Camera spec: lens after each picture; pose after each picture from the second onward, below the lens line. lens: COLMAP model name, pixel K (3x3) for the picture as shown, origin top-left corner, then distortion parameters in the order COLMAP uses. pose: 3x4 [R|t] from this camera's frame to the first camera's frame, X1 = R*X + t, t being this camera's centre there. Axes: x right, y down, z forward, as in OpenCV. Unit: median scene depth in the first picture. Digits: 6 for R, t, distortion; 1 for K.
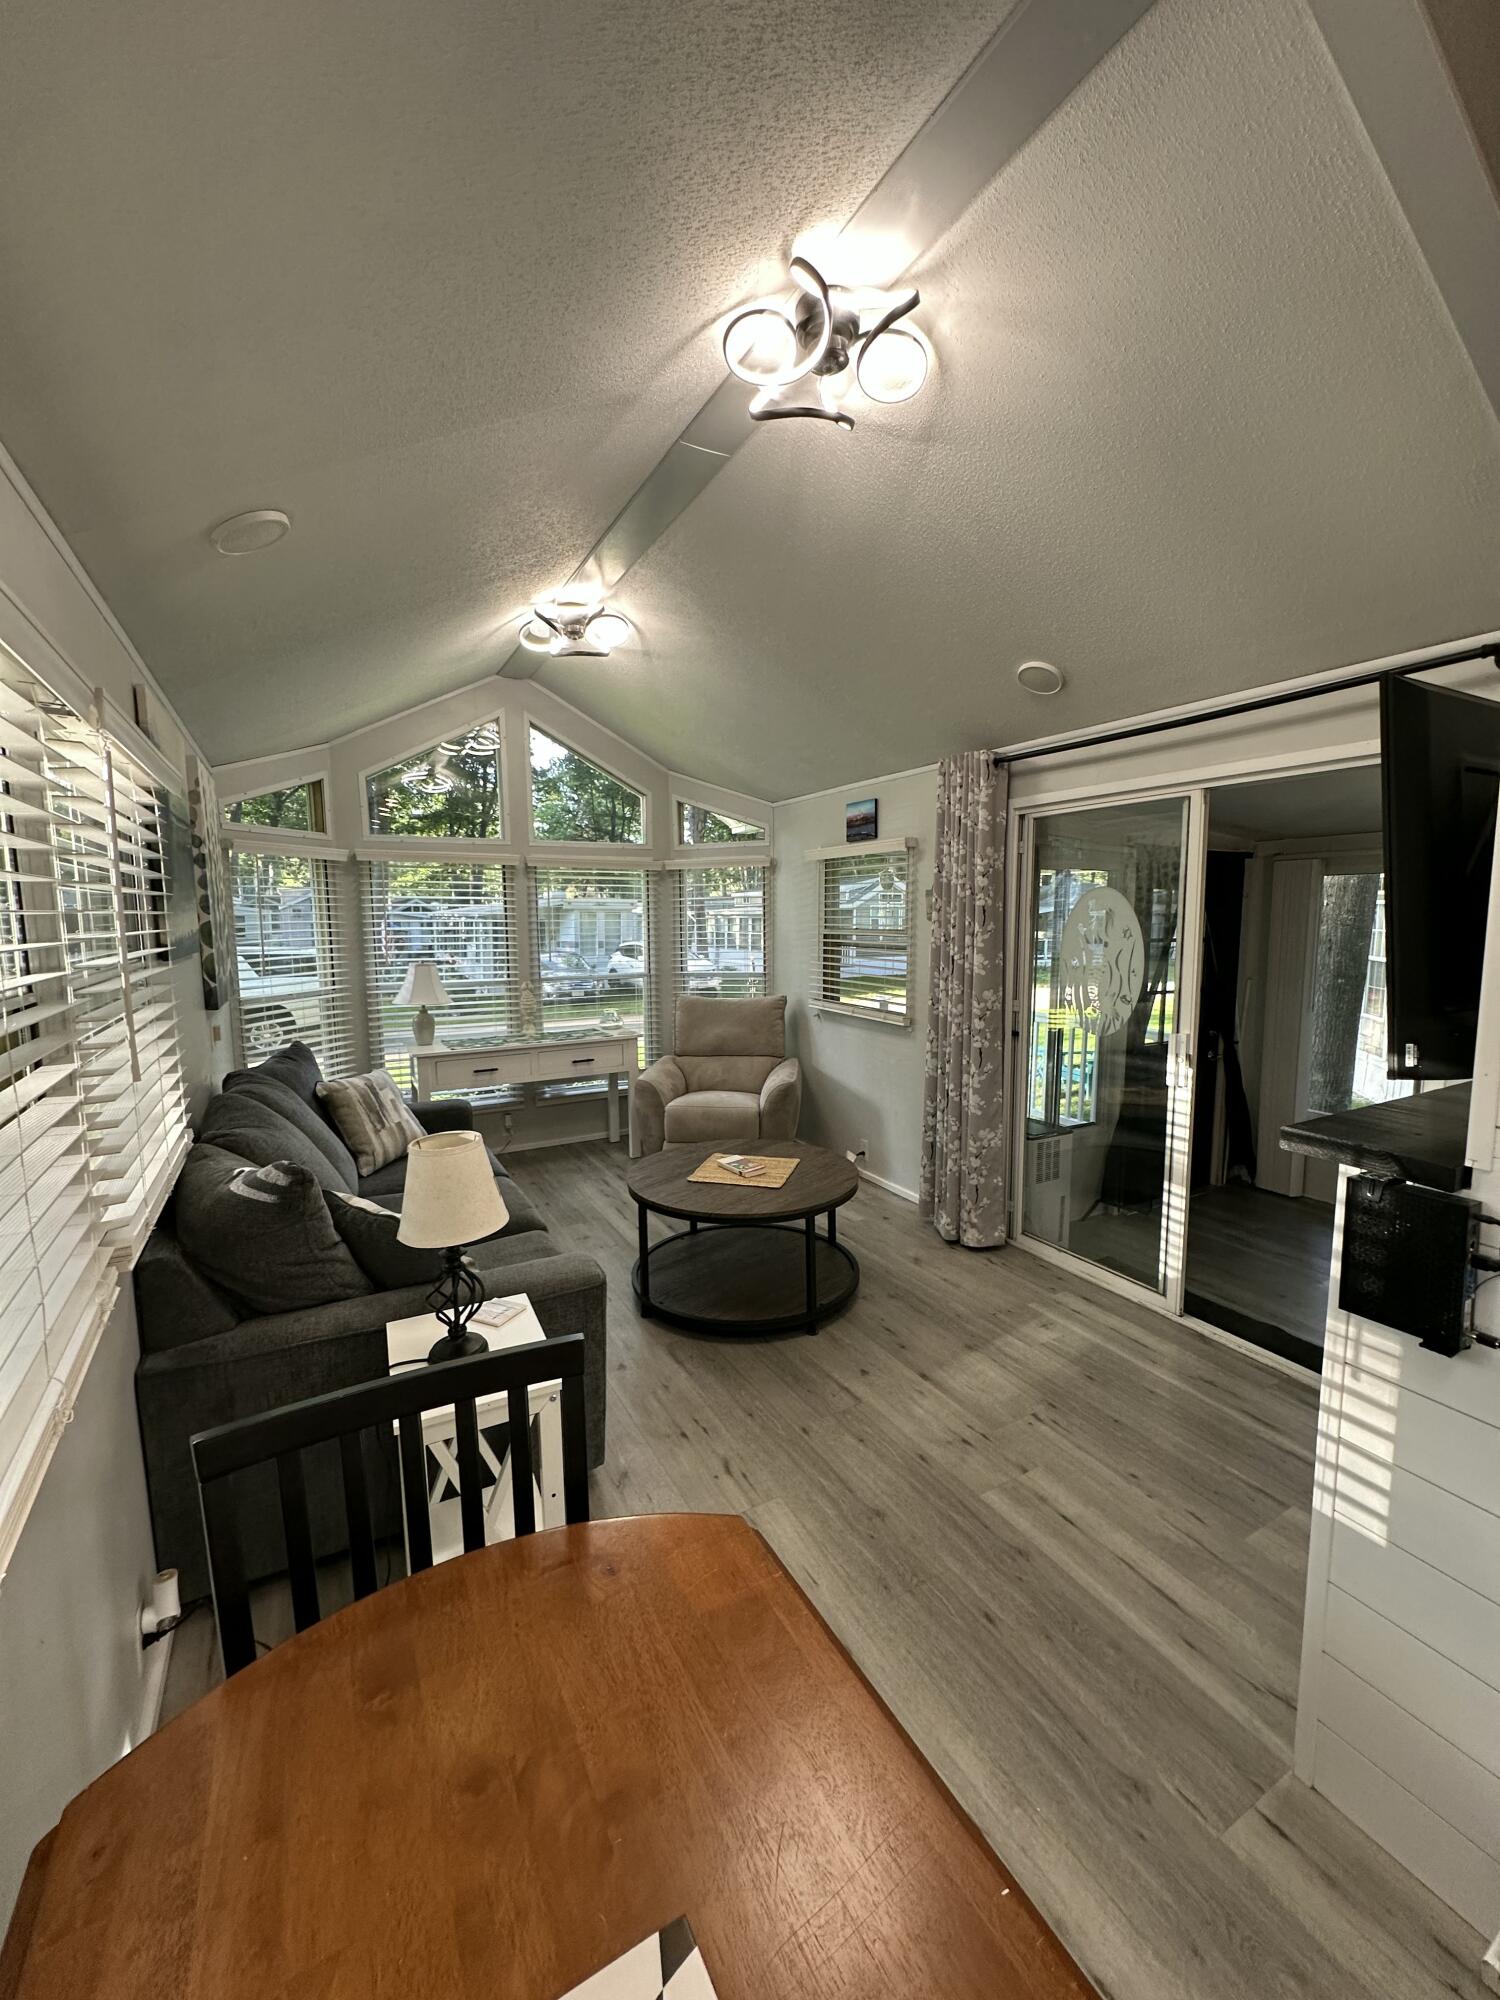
lens RADIAL K [[797.7, 0, 756.9], [0, 797.7, 1005.6], [0, 0, 1]] dist [-0.003026, 0.000559]
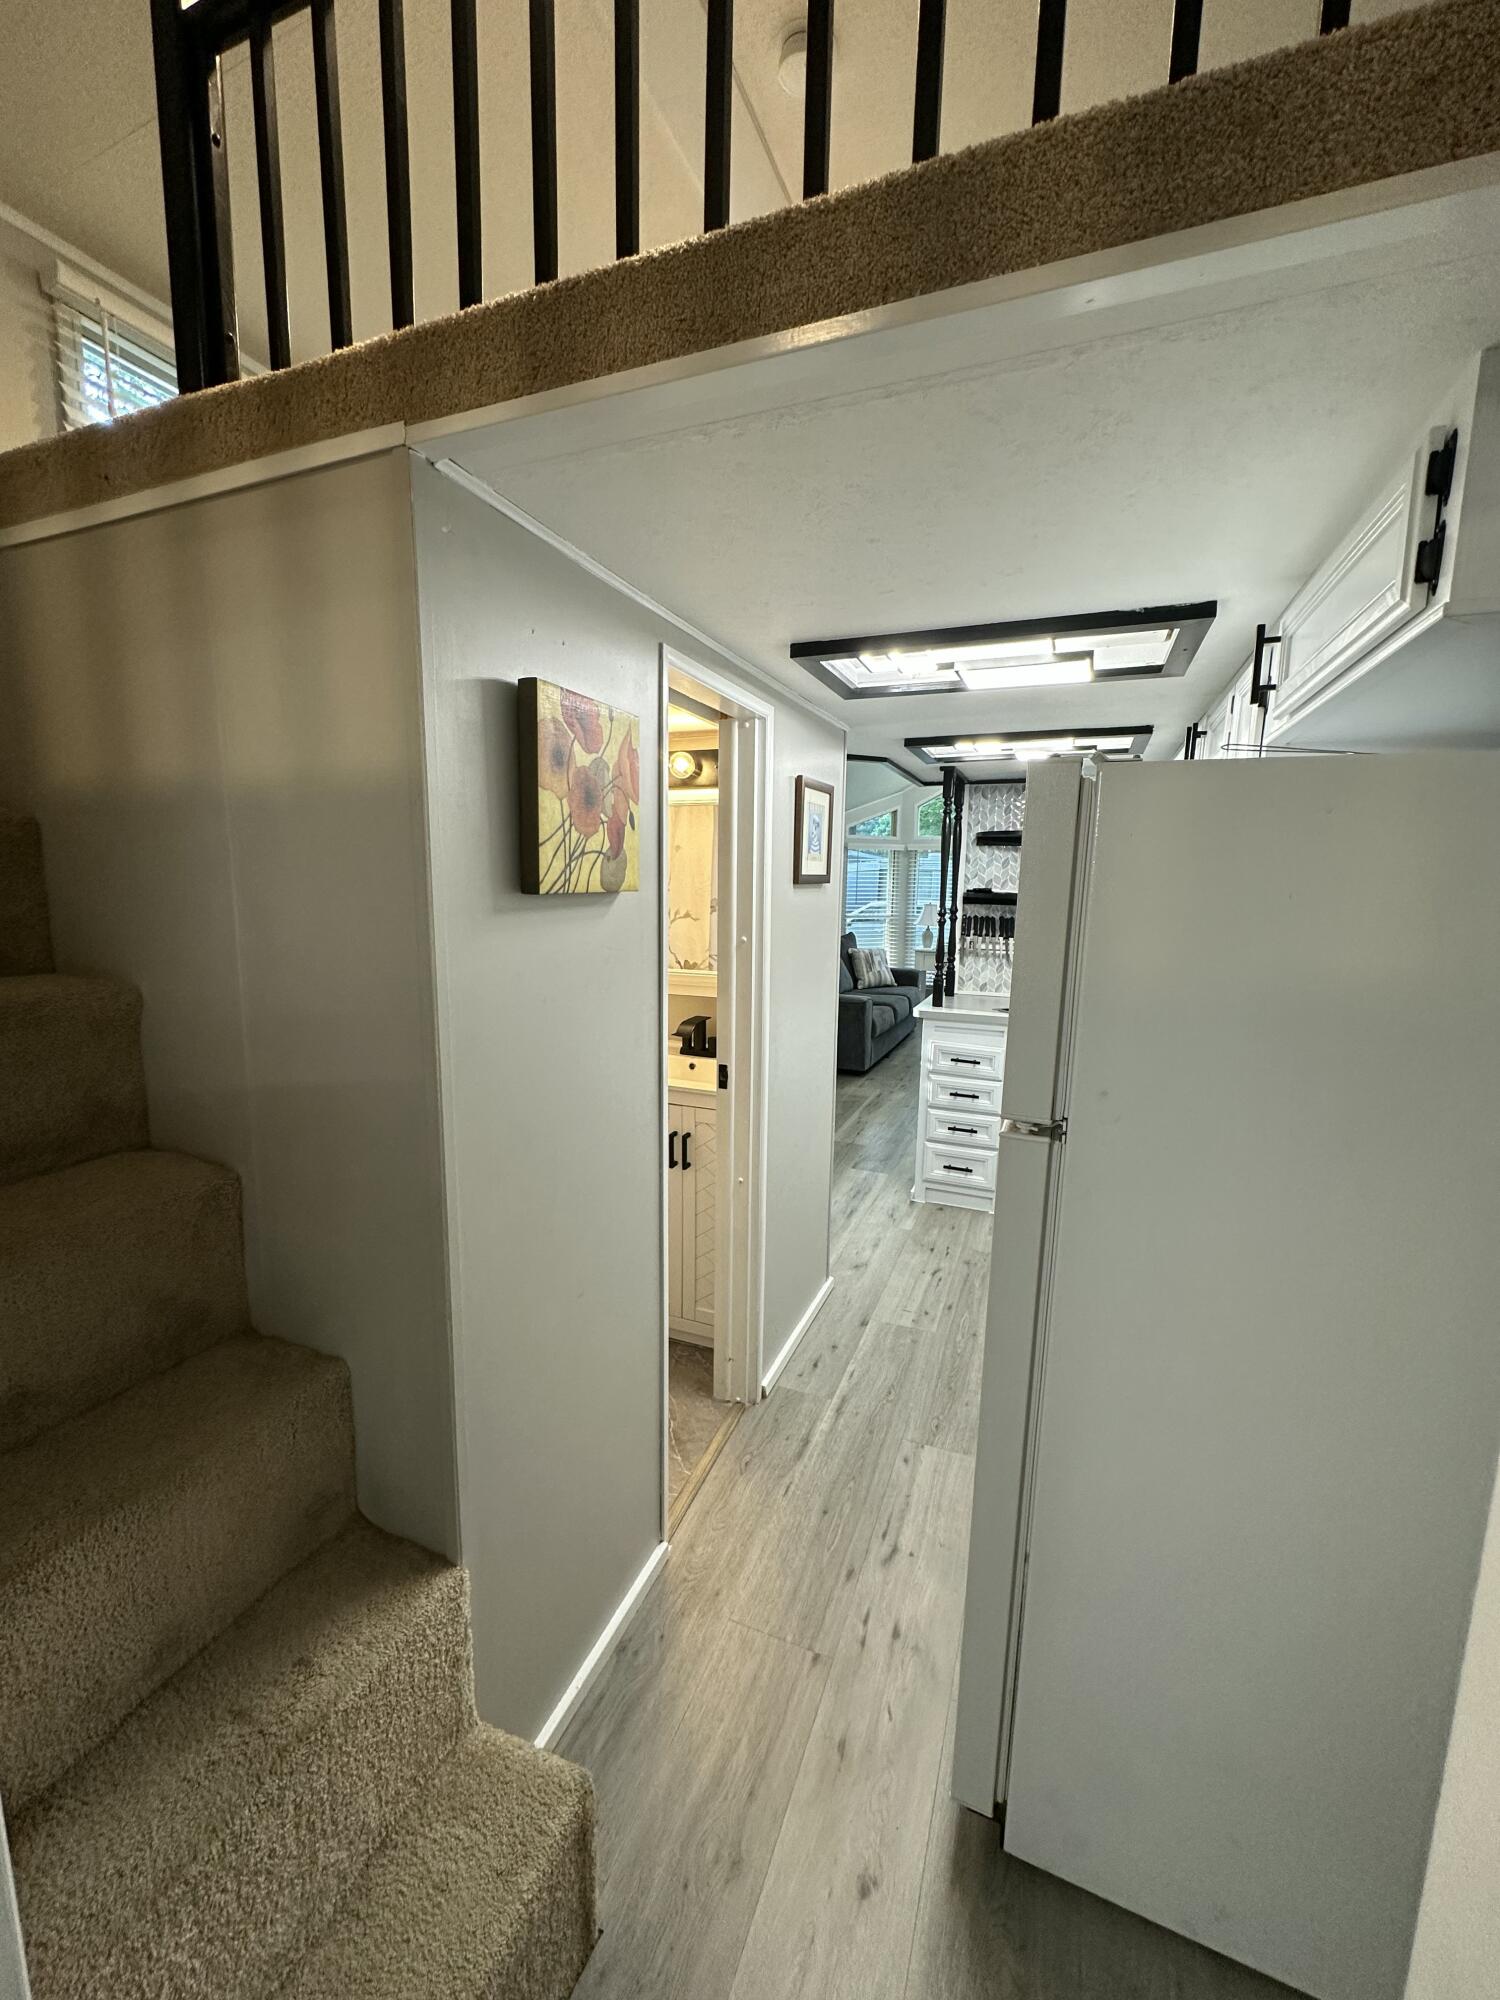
lens RADIAL K [[797.7, 0, 760.9], [0, 797.7, 987.6], [0, 0, 1]] dist [-0.003026, 0.000559]
pose [[0.633952, 0.119066, -0.764152, 1.003542], [-0.101421, 0.992344, 0.070481, 0.067383], [0.766694, 0.032820, 0.641174, -0.642847]]
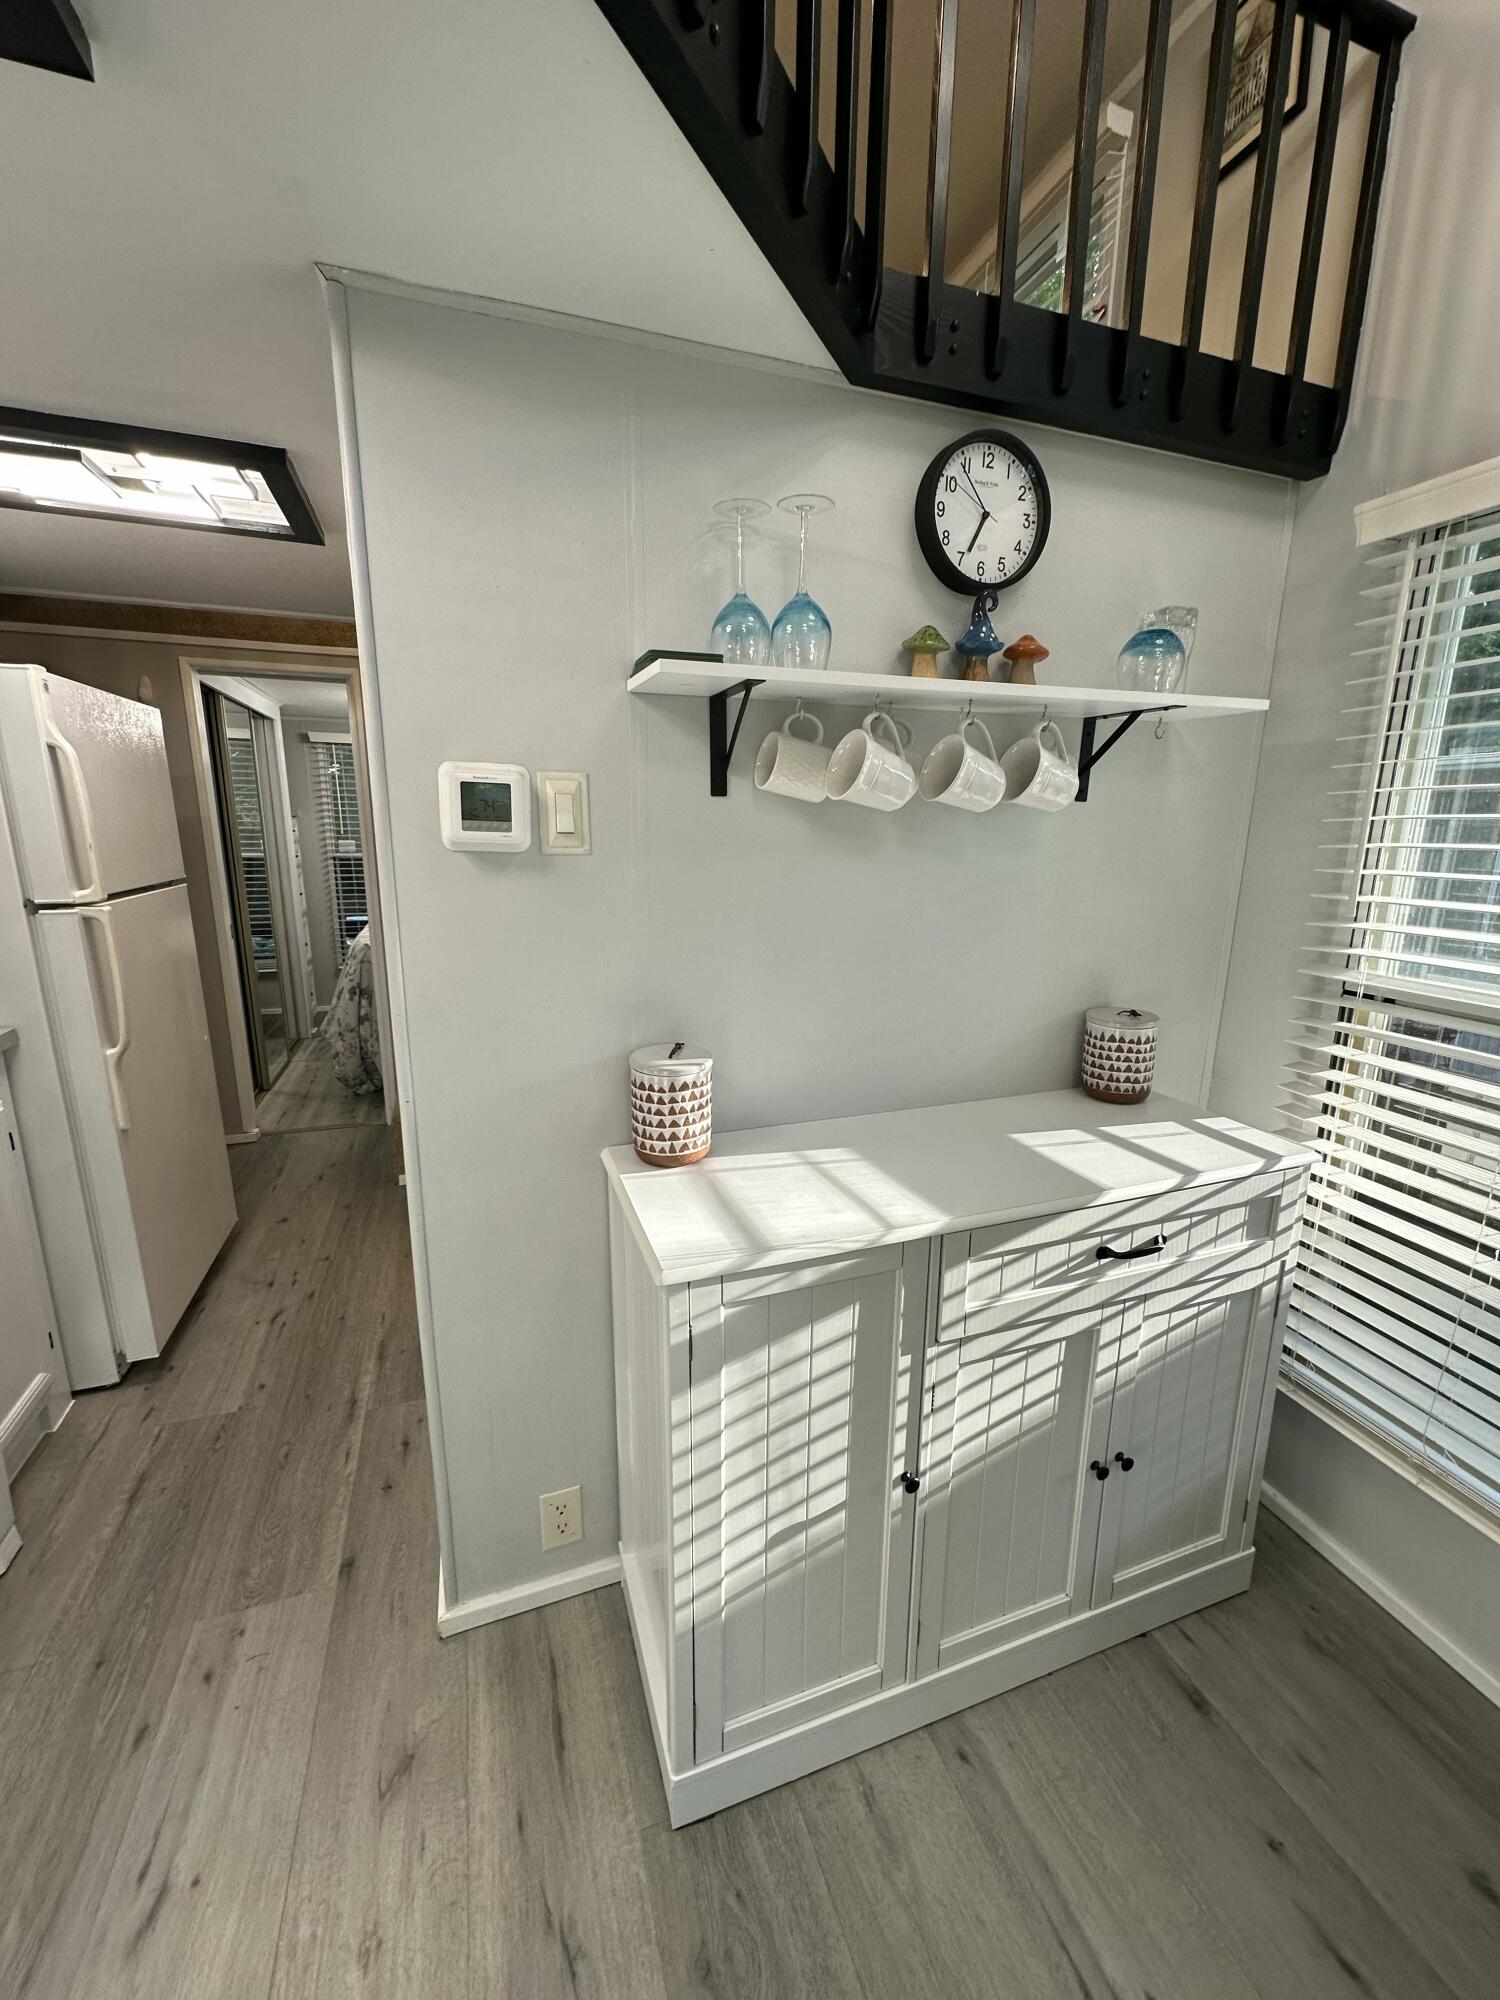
lens RADIAL K [[797.7, 0, 751.4], [0, 797.7, 999.6], [0, 0, 1]] dist [-0.003026, 0.000559]
pose [[-0.984635, -0.043052, 0.169236, 0.275965], [0.015336, 0.944069, 0.329392, 0.019394], [-0.173951, 0.326926, -0.928903, 0.162990]]
